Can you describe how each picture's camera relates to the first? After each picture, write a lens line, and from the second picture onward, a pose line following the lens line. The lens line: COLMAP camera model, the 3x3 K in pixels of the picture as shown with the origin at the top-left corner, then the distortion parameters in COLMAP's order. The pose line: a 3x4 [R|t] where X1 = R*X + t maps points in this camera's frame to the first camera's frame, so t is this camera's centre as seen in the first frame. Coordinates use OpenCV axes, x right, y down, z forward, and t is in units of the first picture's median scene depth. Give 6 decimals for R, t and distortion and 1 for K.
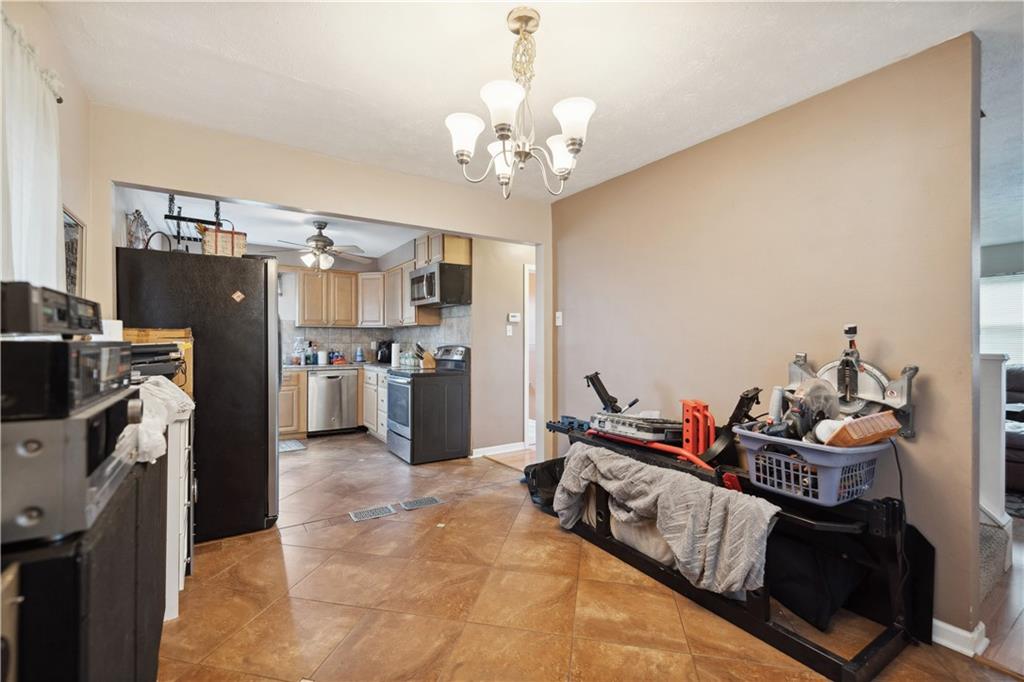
lens RADIAL K [[443.3, 0, 509.9], [0, 443.3, 340.0], [0, 0, 1]] dist [0.014805, 0.000305]
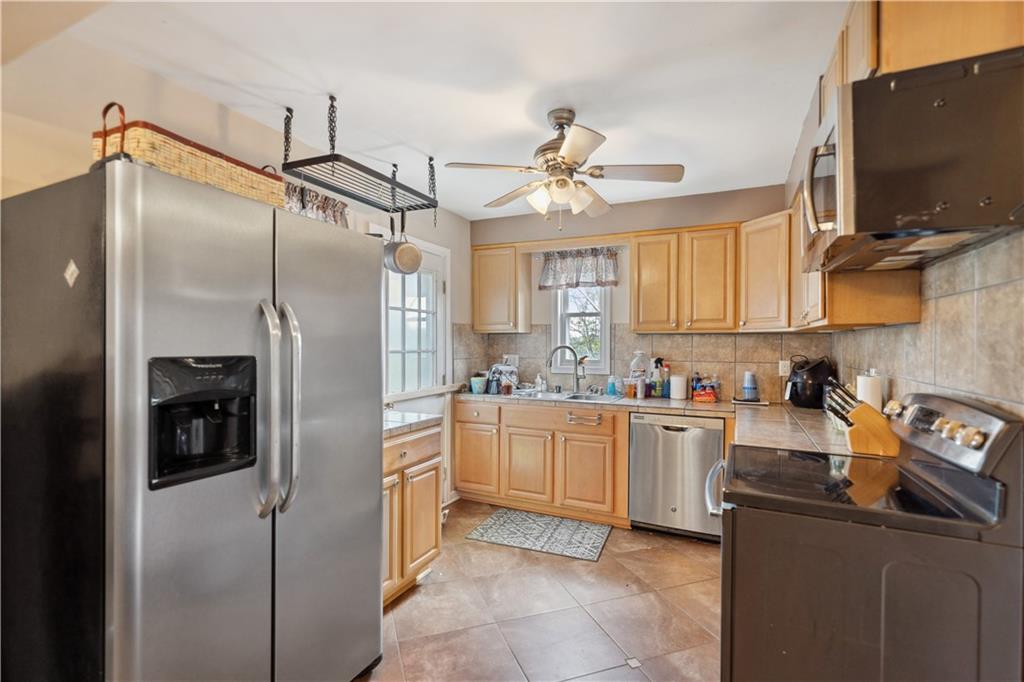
lens RADIAL K [[470.1, 0, 509.9], [0, 470.1, 341.7], [0, 0, 1]] dist [-0.002941, -0.000364]
pose [[0.512221, -0.000443, -0.858854, -0.020331], [-0.001010, 0.999999, -0.001118, -0.017412], [0.858853, 0.001440, 0.512220, 0.515032]]
